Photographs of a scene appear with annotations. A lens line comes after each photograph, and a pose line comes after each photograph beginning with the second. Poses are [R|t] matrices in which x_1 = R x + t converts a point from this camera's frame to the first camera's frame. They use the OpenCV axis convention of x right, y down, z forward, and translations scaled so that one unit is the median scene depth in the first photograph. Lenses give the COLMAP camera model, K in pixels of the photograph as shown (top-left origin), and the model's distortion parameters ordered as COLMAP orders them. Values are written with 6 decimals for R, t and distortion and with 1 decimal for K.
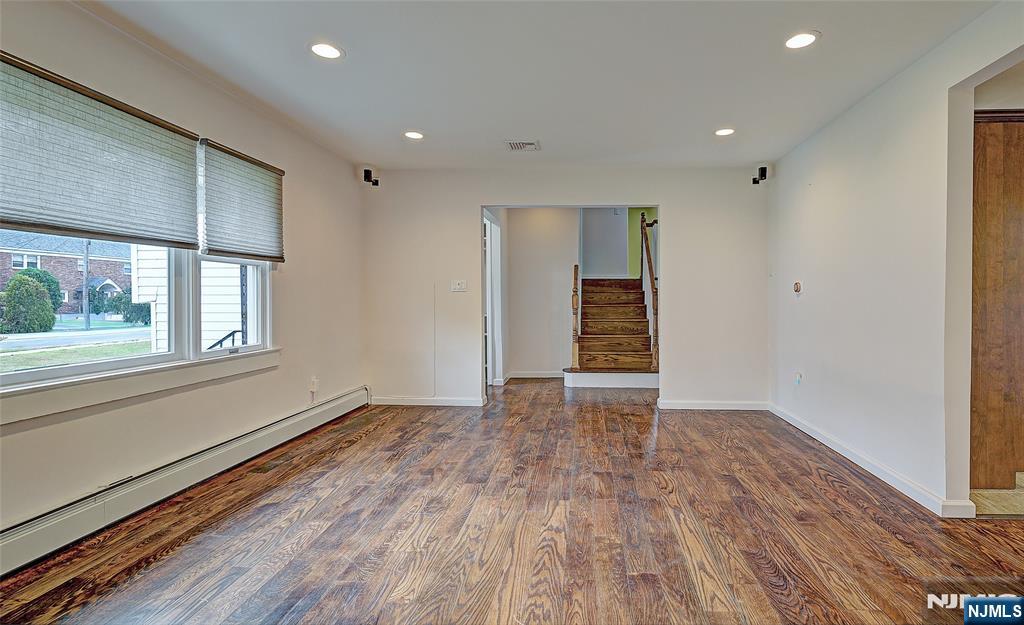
lens RADIAL K [[468.2, 0, 565.5], [0, 468.2, 306.9], [0, 0, 1]] dist [-0.001670, -0.000178]
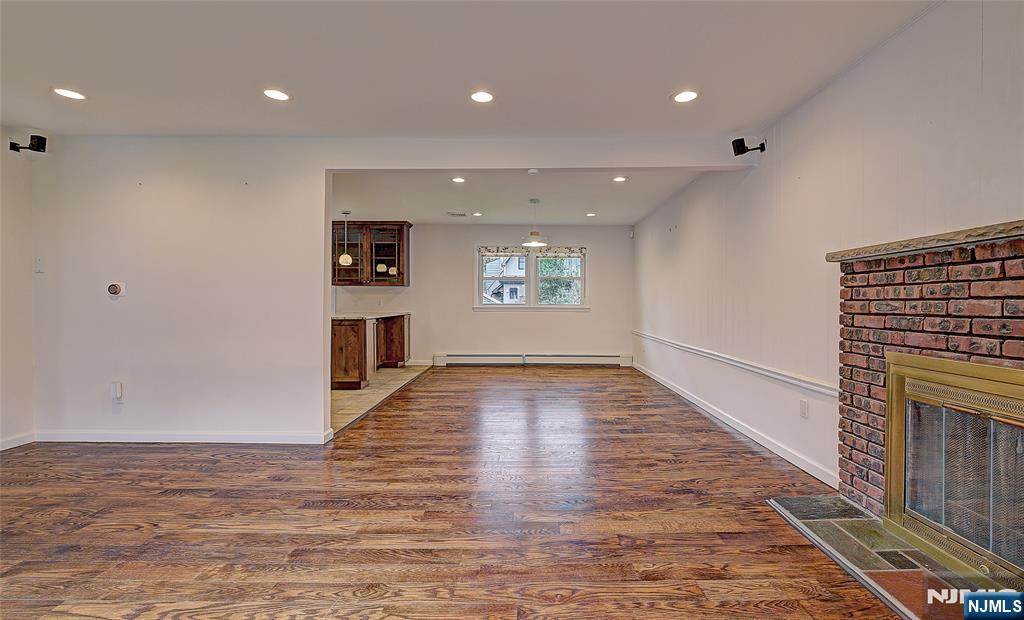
lens RADIAL K [[447.1, 0, 534.8], [0, 447.1, 304.1], [0, 0, 1]] dist [-0.008300, 0.000447]
pose [[-0.054960, -0.001754, 0.998487, -0.656549], [0.008994, 0.999957, 0.002252, -0.010944], [-0.998448, 0.009104, -0.054941, 0.346414]]
